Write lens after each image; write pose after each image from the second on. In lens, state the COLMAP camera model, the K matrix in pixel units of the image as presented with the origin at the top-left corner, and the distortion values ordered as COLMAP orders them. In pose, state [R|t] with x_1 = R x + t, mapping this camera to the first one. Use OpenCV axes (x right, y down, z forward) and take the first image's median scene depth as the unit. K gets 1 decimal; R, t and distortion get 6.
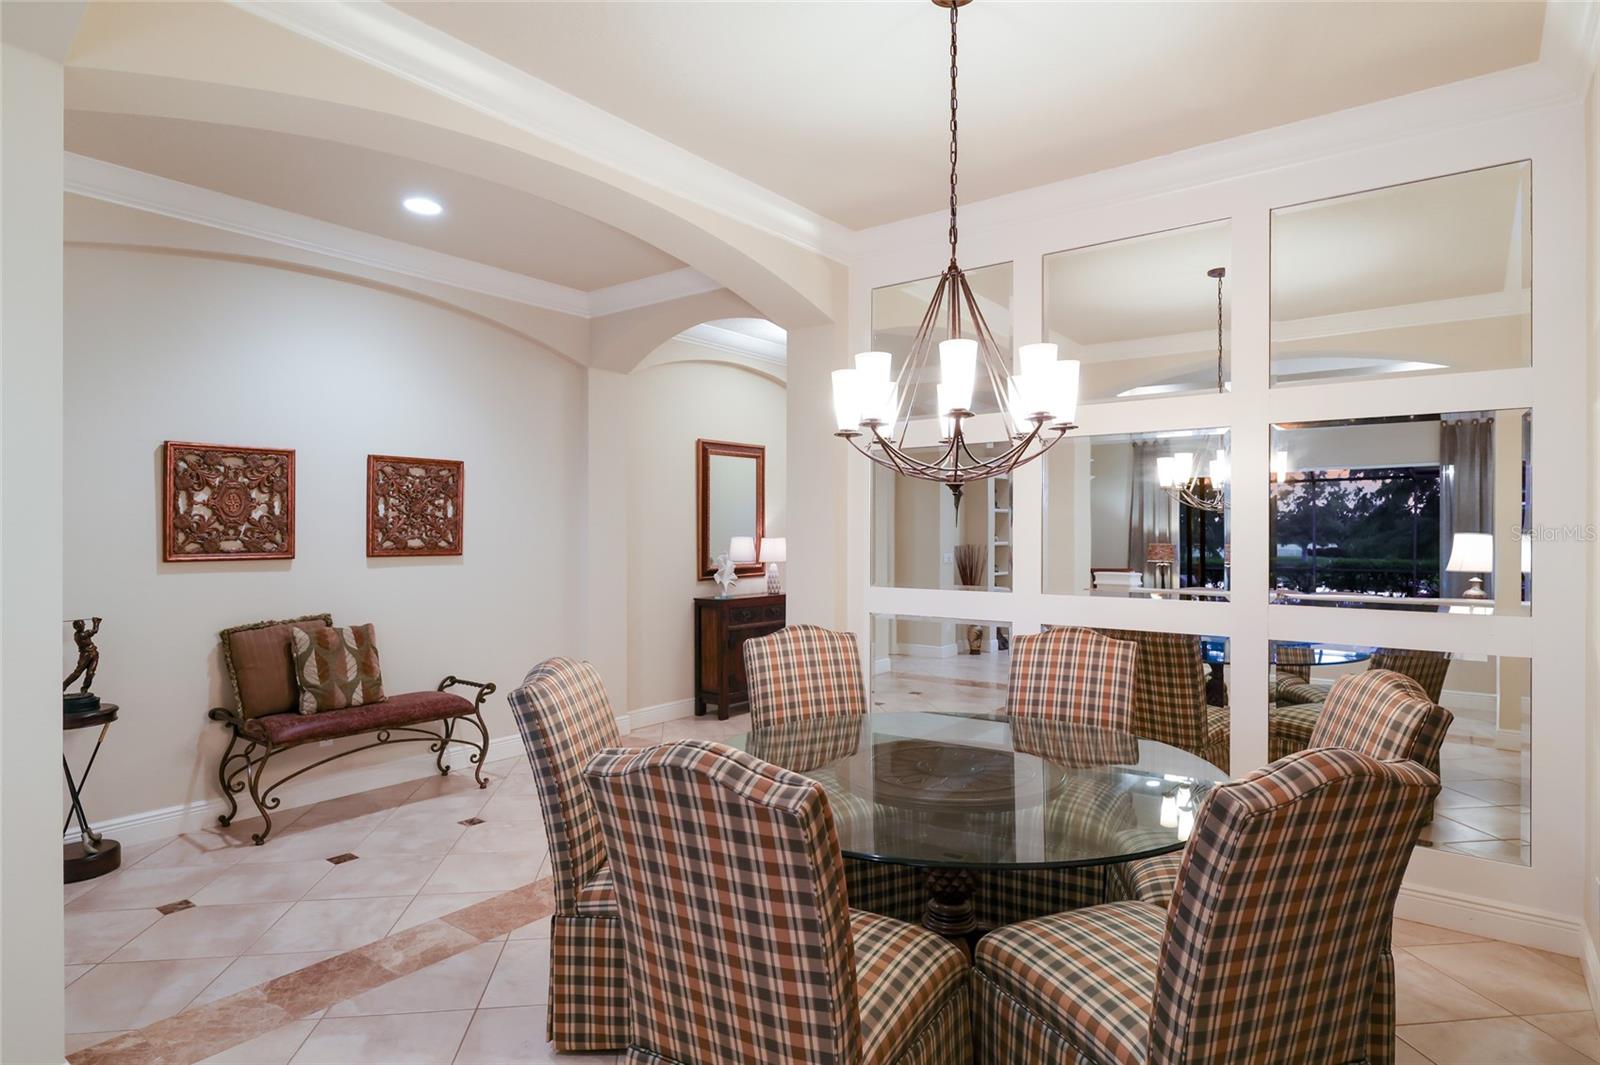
lens RADIAL K [[867.1, 0, 800.0], [0, 867.1, 532.5], [0, 0, 1]] dist [-0.000023, 0.000040]
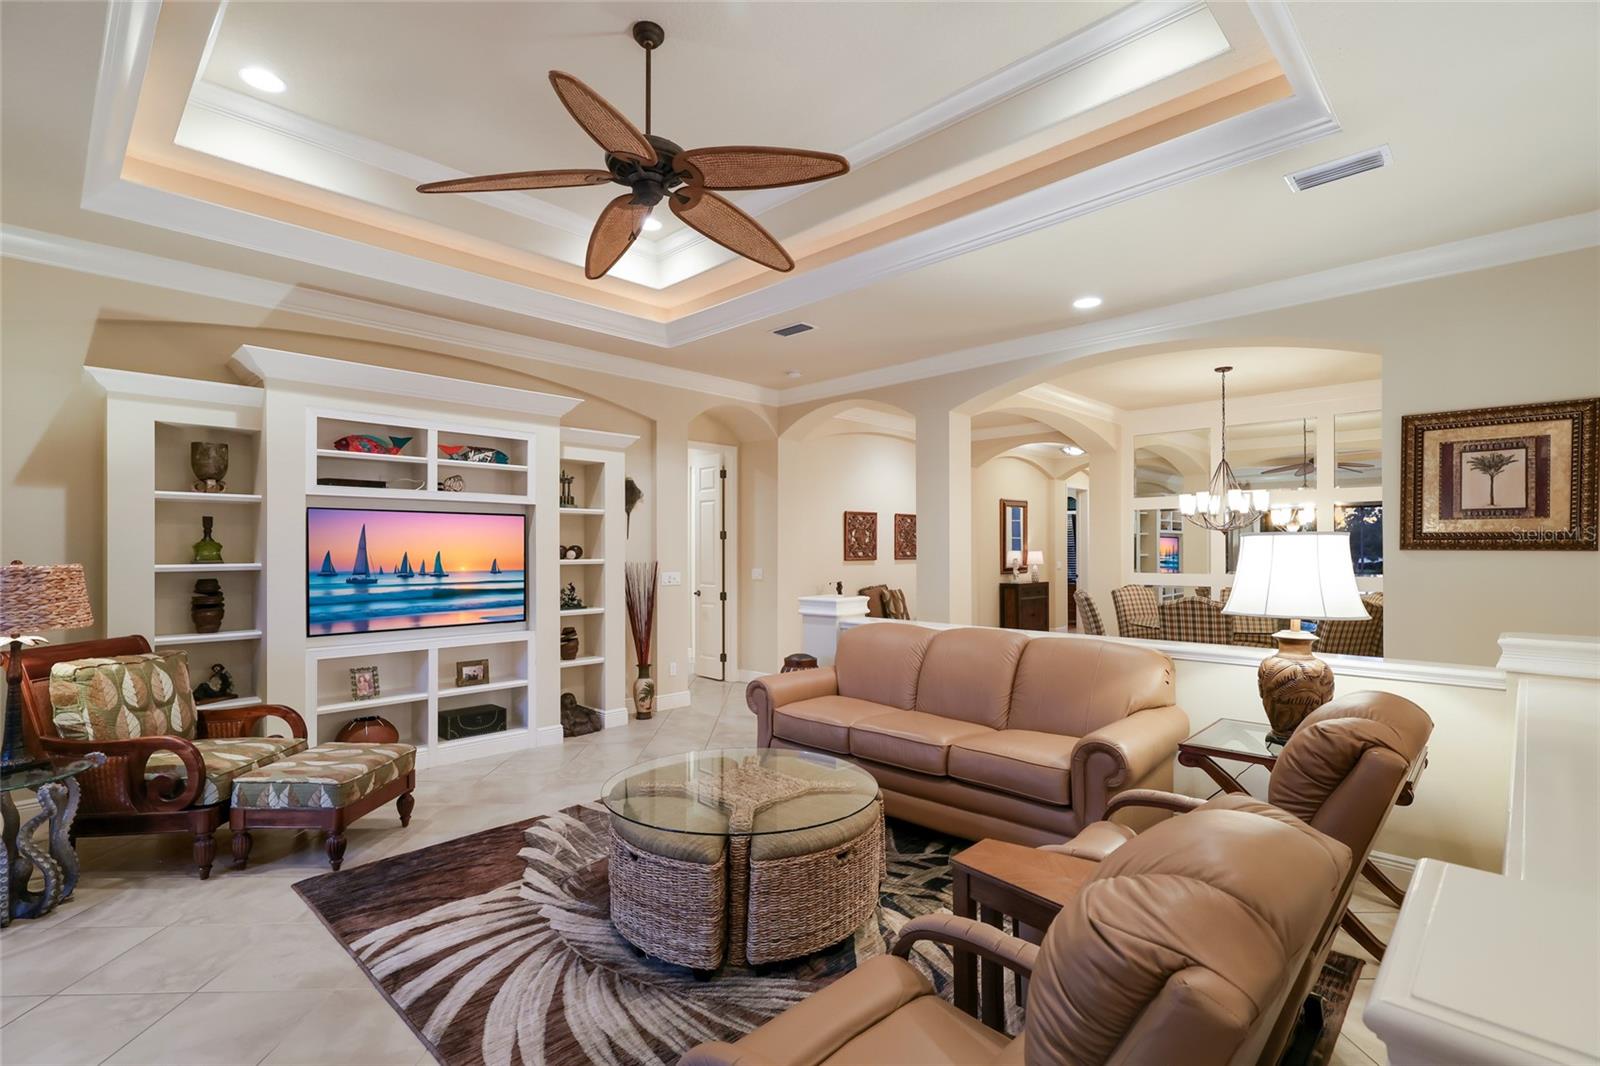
lens RADIAL K [[742.8, 0, 800.6], [0, 742.8, 547.6], [0, 0, 1]] dist [0.003061, 0.000352]
pose [[0.993108, -0.001568, -0.117189, -0.512112], [0.001098, 0.999991, -0.004074, 0.005307], [0.117194, 0.003917, 0.993101, -0.909542]]
